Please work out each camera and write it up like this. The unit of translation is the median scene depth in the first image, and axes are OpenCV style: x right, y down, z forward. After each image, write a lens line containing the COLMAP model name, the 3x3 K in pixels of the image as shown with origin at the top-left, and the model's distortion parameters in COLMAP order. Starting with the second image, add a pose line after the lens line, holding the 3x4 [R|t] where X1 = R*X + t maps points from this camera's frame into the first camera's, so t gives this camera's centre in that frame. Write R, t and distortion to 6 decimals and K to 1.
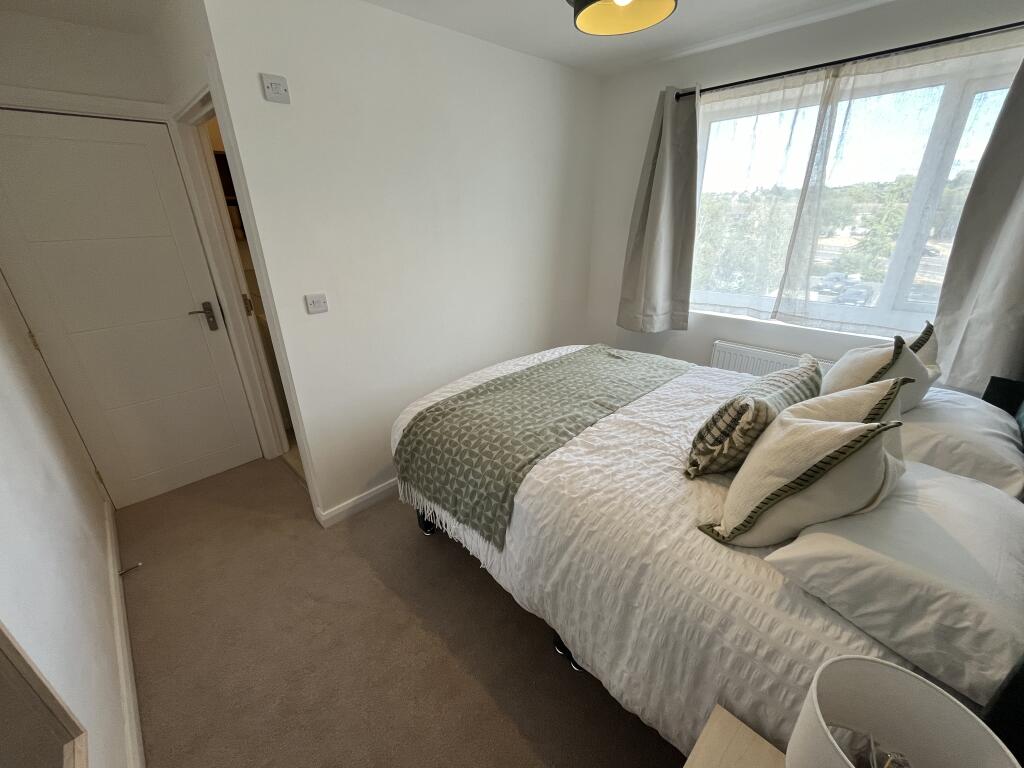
lens RADIAL K [[415.3, 0, 508.7], [0, 415.3, 384.8], [0, 0, 1]] dist [-0.000478, -0.000308]
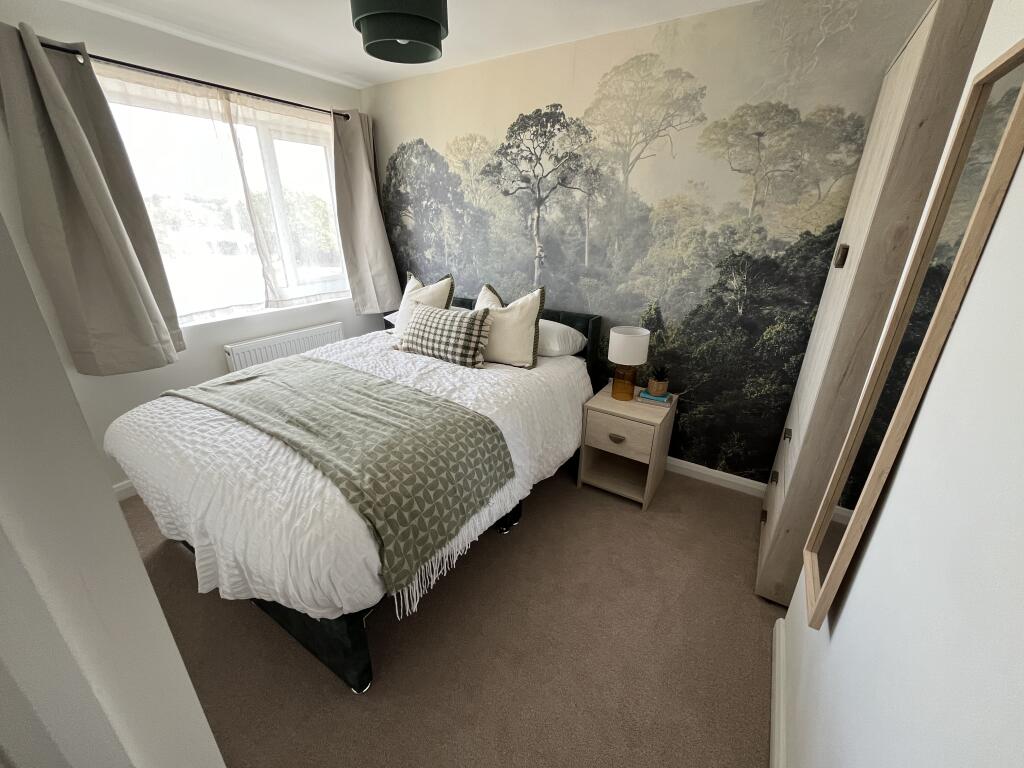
lens RADIAL K [[415.3, 0, 514.5], [0, 415.3, 384.9], [0, 0, 1]] dist [-0.000478, -0.000308]
pose [[-0.220944, -0.347773, 0.911174, -0.719166], [0.371682, 0.833732, 0.408342, -0.227402], [-0.901685, 0.428887, -0.054947, 0.636405]]
